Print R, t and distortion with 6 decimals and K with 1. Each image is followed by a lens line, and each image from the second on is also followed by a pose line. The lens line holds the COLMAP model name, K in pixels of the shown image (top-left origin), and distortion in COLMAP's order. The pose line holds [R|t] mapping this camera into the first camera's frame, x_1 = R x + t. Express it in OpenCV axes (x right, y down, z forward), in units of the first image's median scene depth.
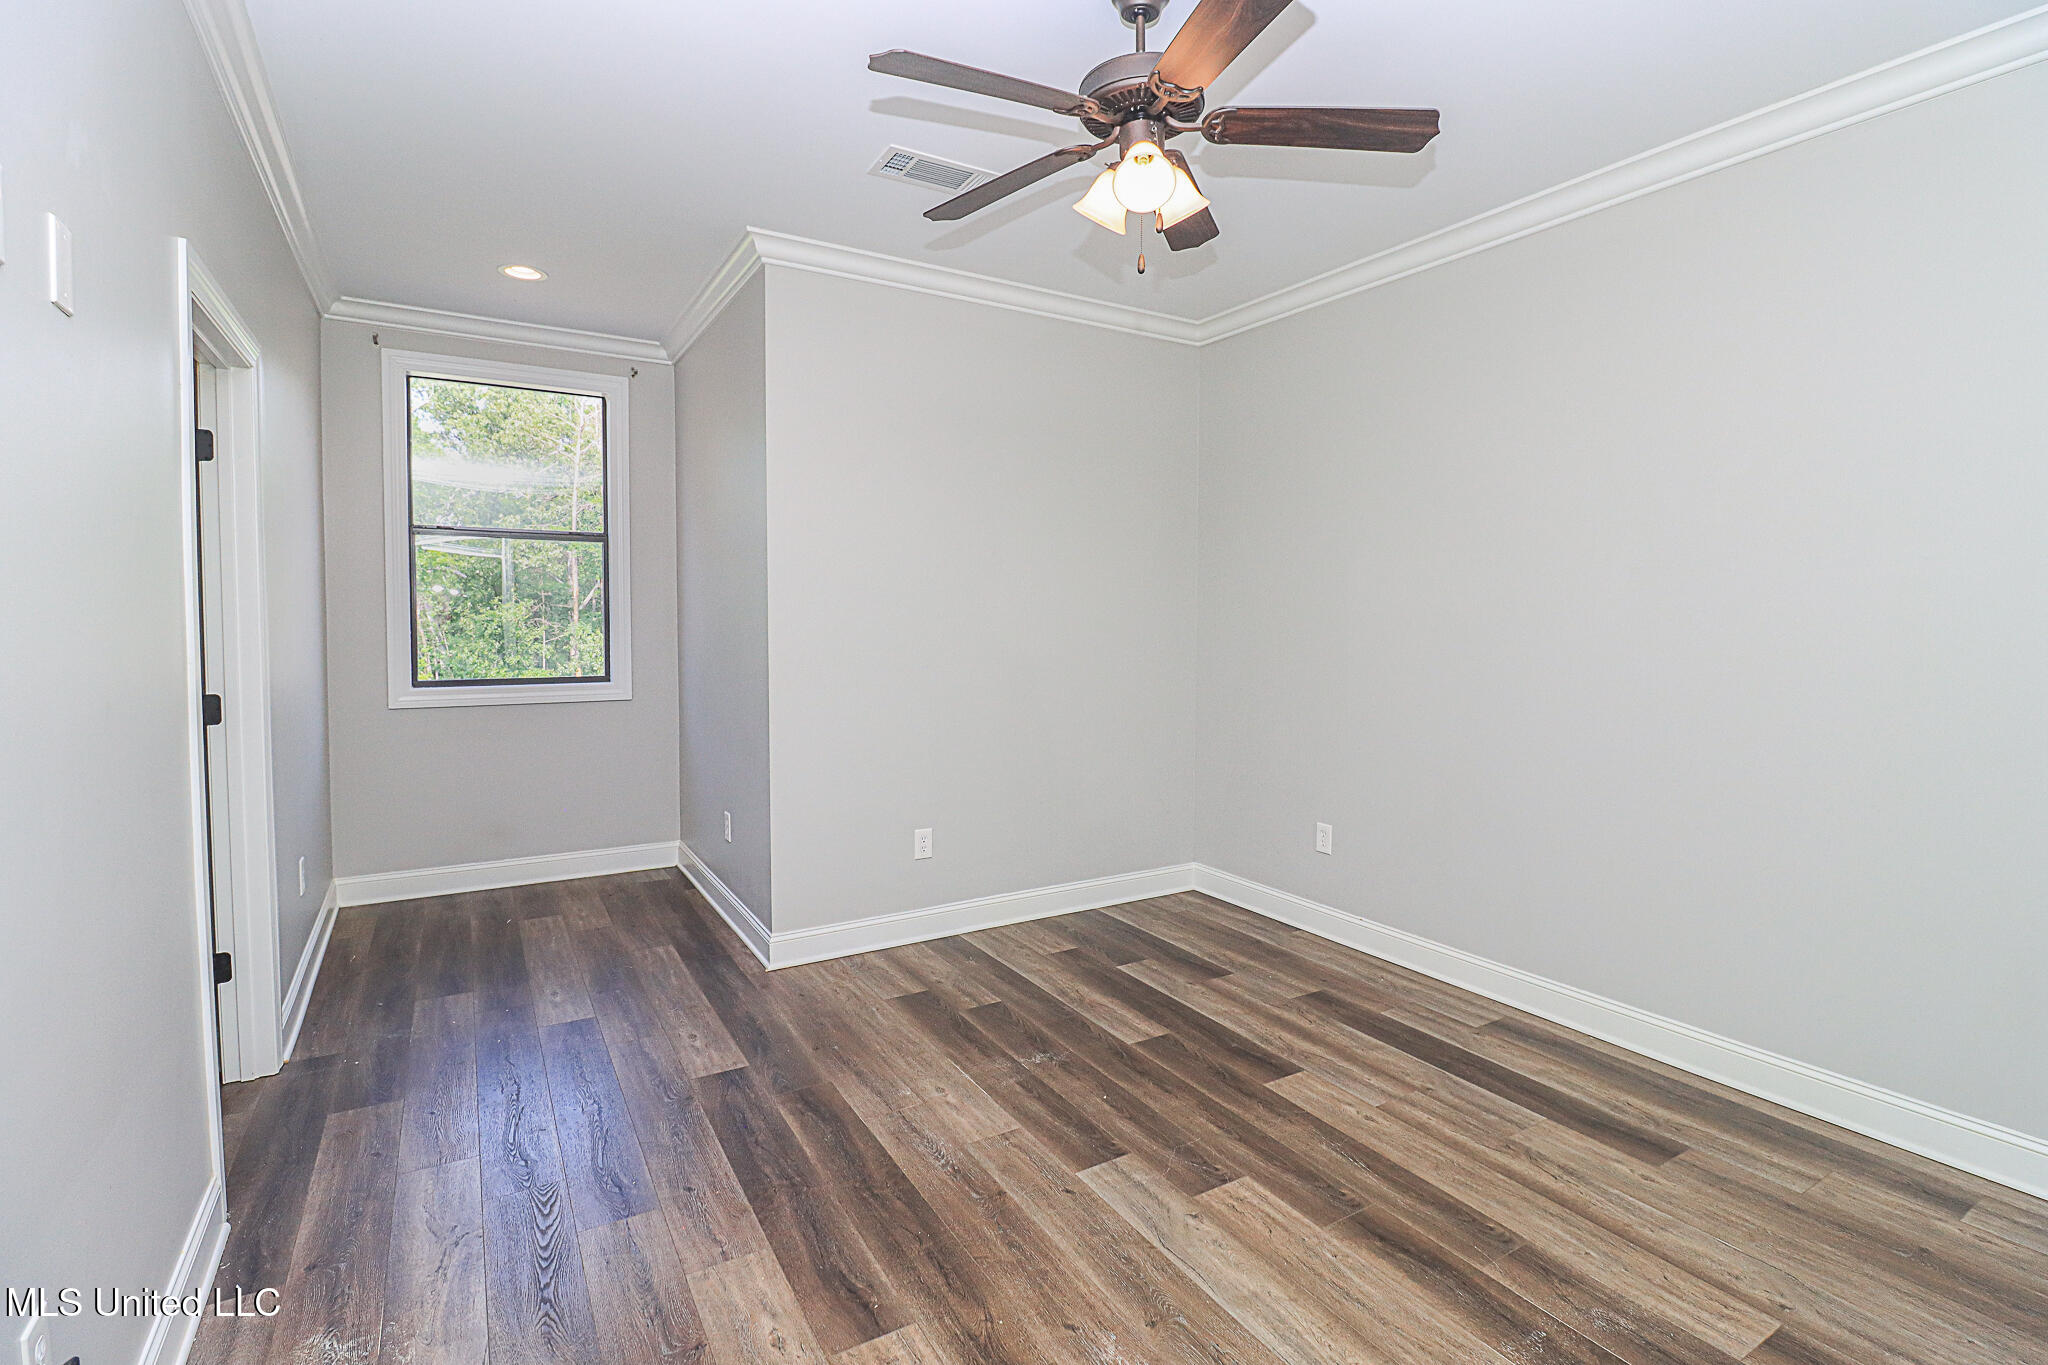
lens RADIAL K [[957.2, 0, 1016.7], [0, 957.2, 658.5], [0, 0, 1]] dist [0.000643, -0.012763]
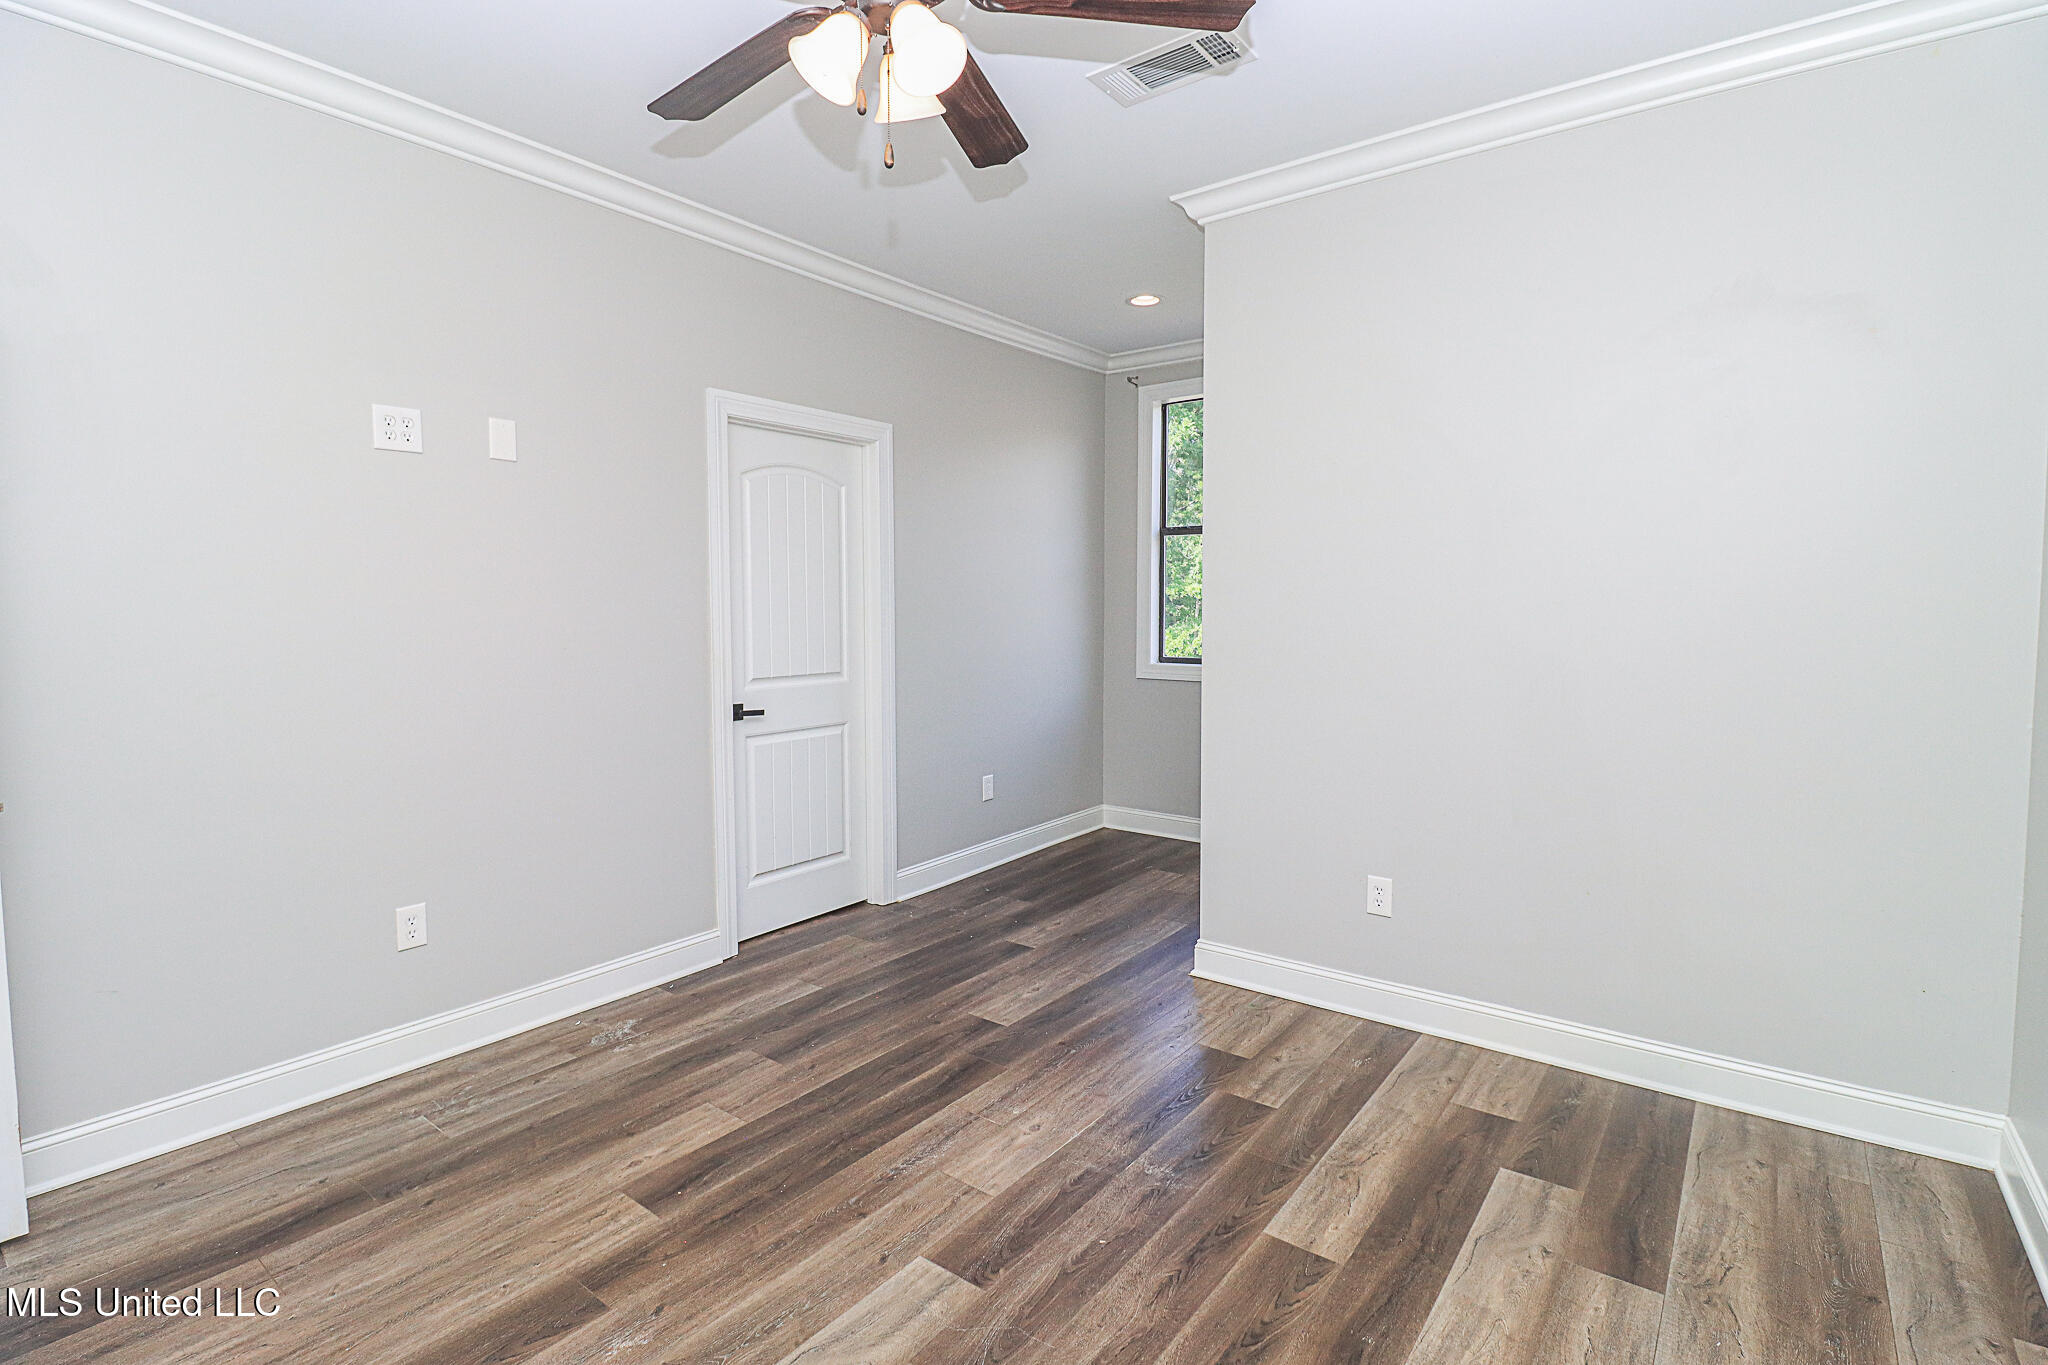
lens RADIAL K [[957.2, 0, 1016.7], [0, 957.2, 658.5], [0, 0, 1]] dist [0.000643, -0.012763]
pose [[0.380377, 0.050551, -0.923449, 0.623396], [-0.037786, 0.998521, 0.039096, -0.021848], [0.924059, 0.020023, 0.381725, 0.542960]]
